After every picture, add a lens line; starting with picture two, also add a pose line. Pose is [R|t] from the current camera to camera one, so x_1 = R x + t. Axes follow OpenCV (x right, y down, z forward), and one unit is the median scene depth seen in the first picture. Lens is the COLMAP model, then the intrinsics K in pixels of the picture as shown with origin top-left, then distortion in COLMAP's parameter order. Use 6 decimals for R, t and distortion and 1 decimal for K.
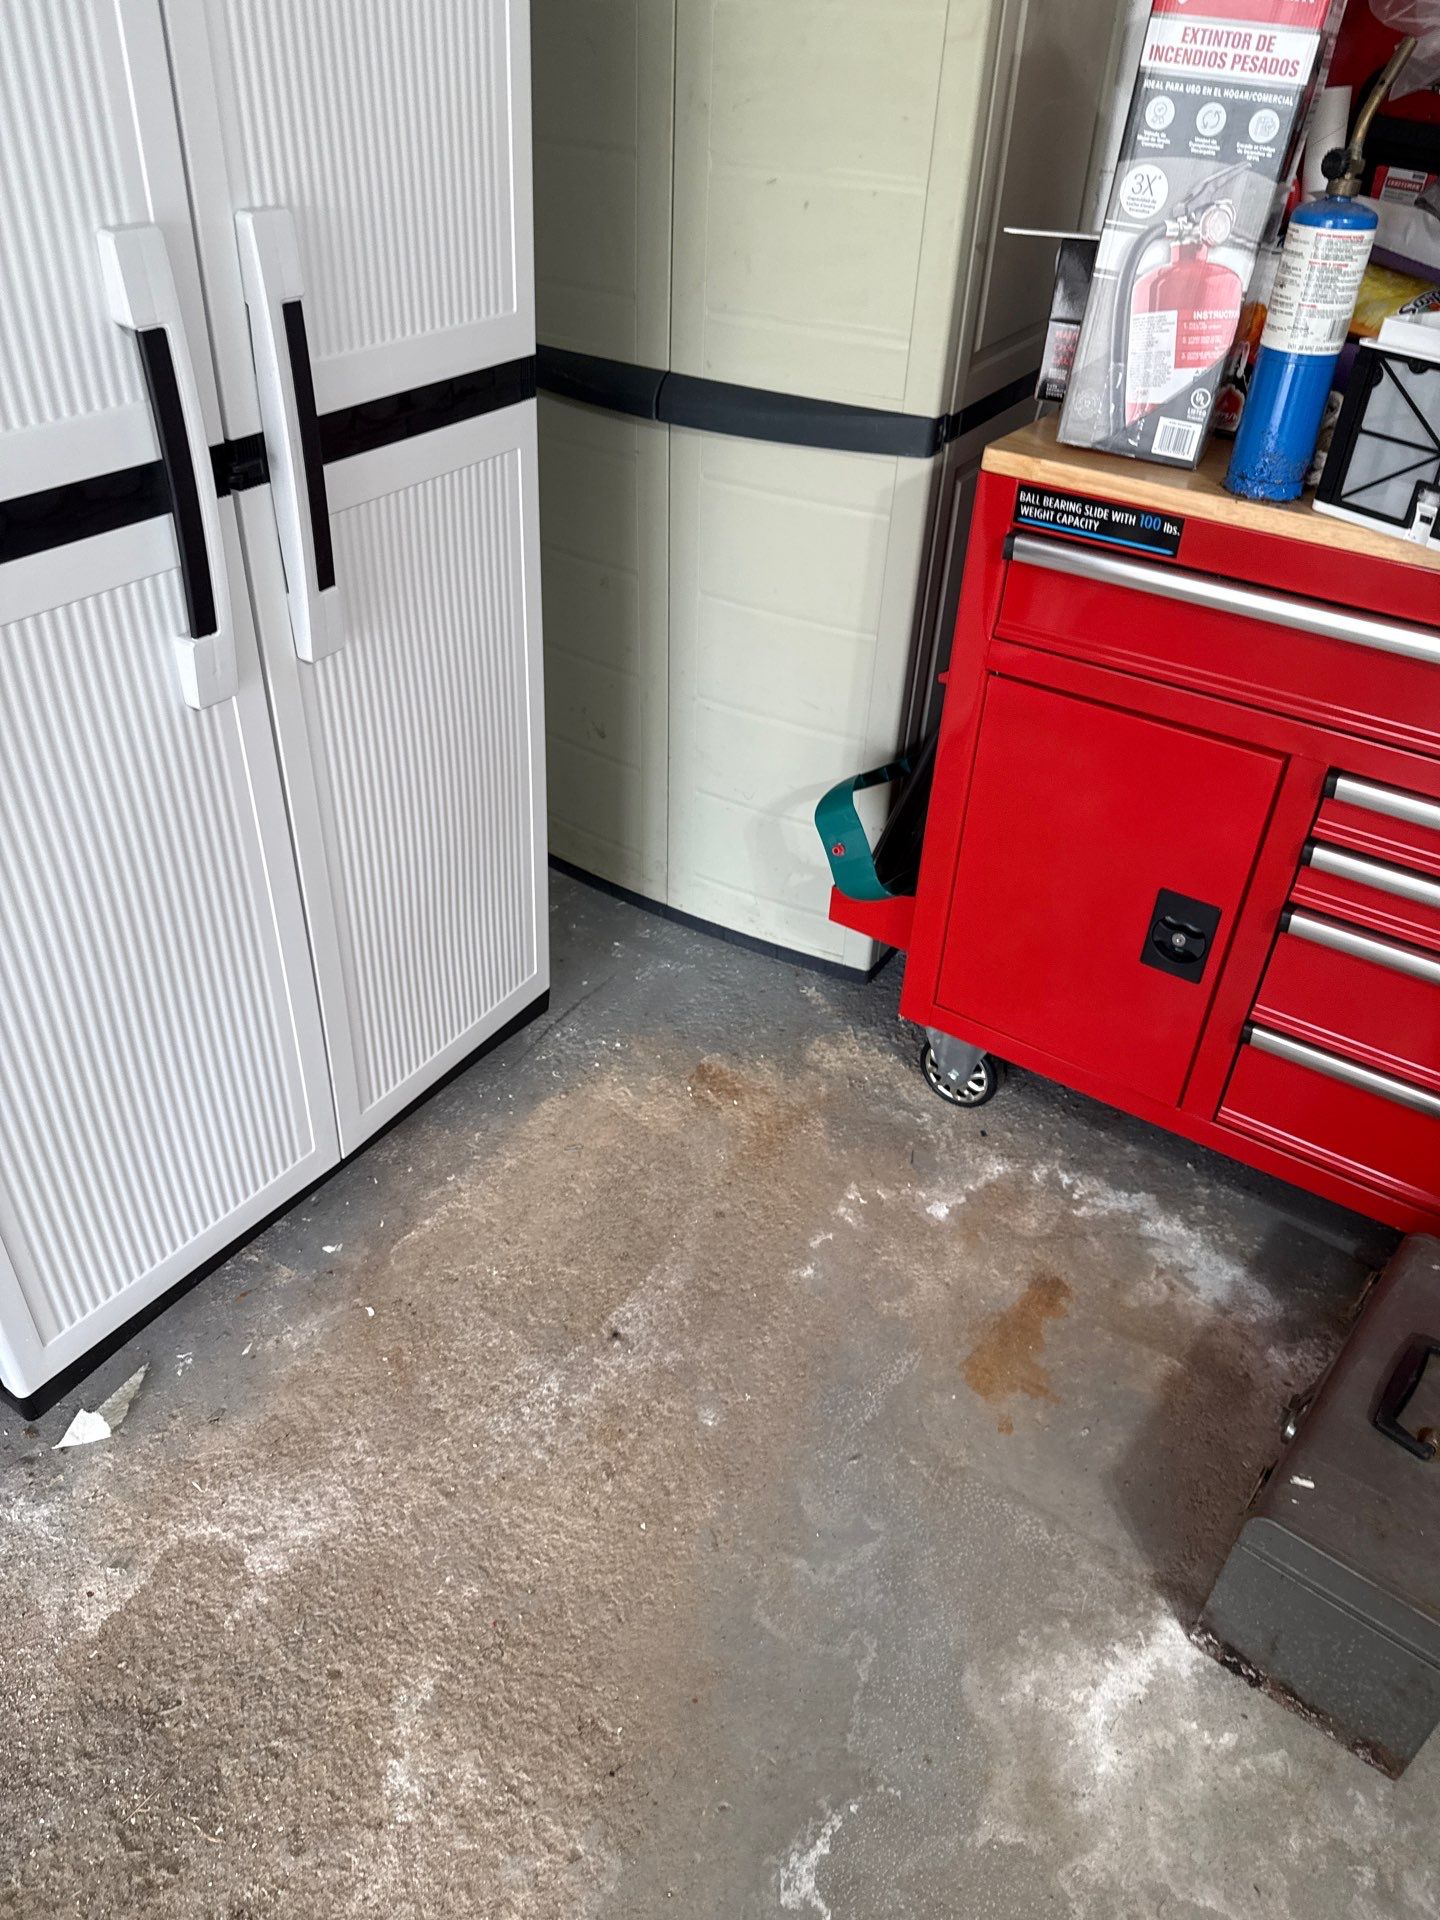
lens RADIAL K [[1357.6, 0, 712.9], [0, 1357.6, 949.3], [0, 0, 1]] dist [0.051660, -0.072227]
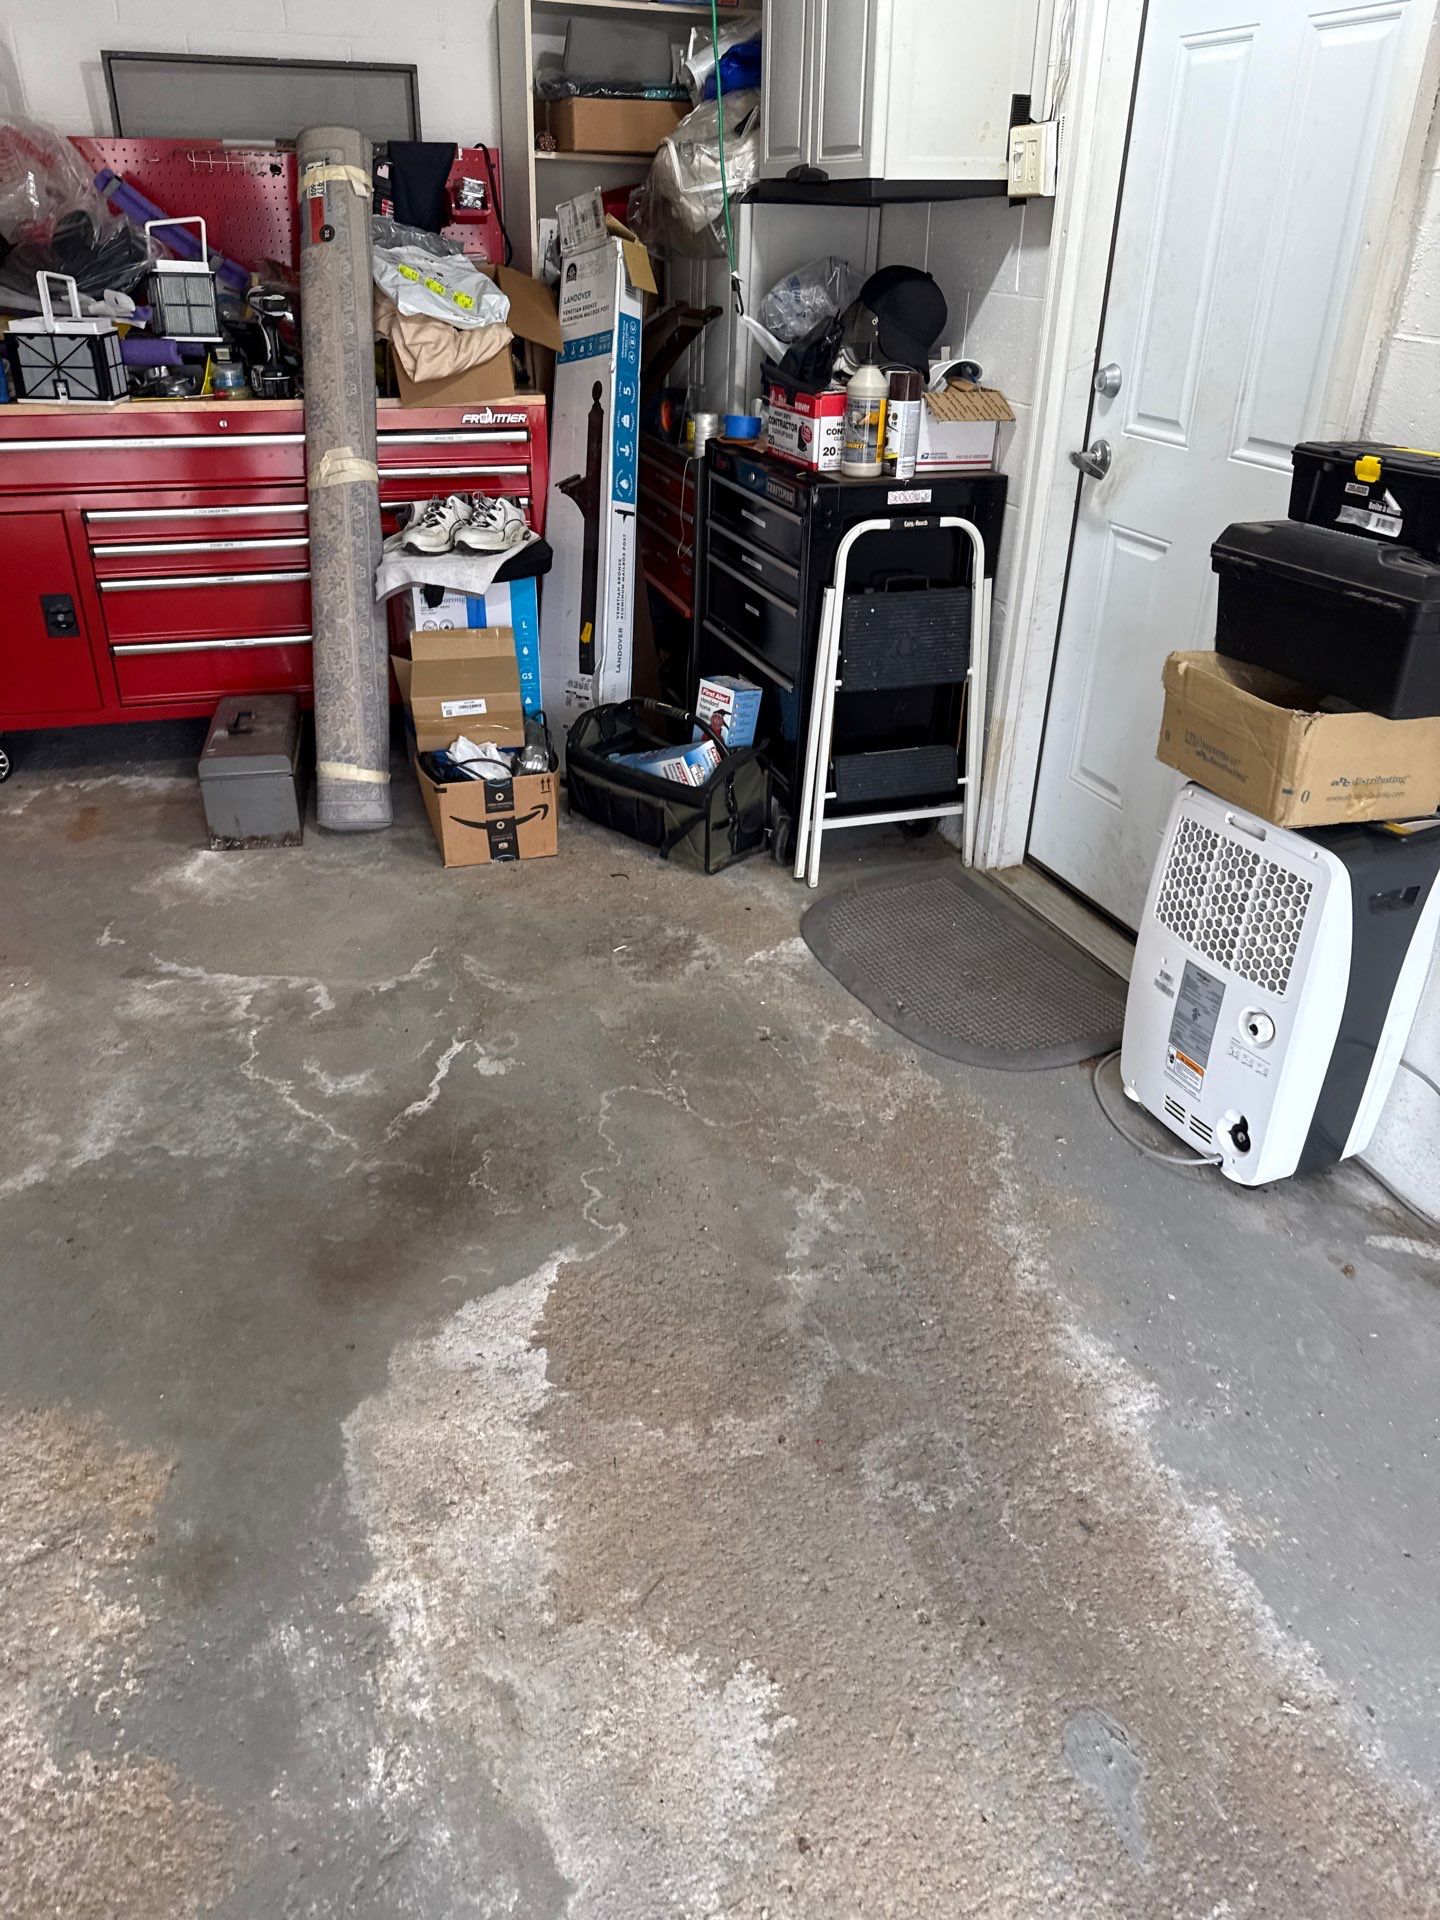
lens RADIAL K [[1349.2, 0, 720.1], [0, 1349.2, 944.4], [0, 0, 1]] dist [0.049830, -0.064697]
pose [[0.616420, -0.394871, 0.681251, -0.684415], [0.458553, 0.883347, 0.097095, 0.722871], [-0.640121, 0.252539, 0.725582, -1.088305]]
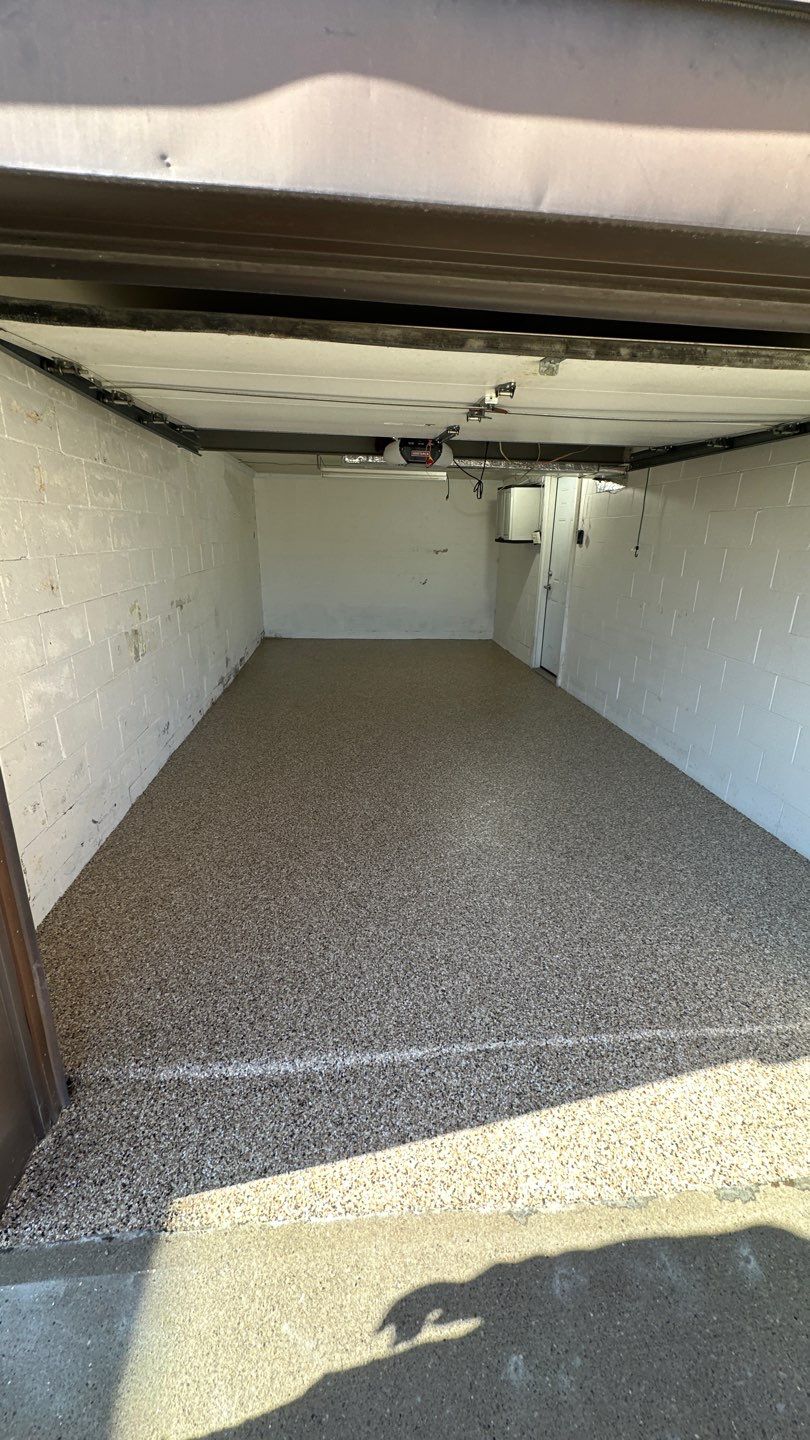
lens RADIAL K [[574.5, 0, 404.6], [0, 574.5, 713.9], [0, 0, 1]] dist [-0.005859, 0.001028]
pose [[0.779652, -0.206668, 0.591126, -2.302373], [0.367518, 0.915313, -0.164720, 1.667248], [-0.507023, 0.345674, 0.789580, -2.641632]]
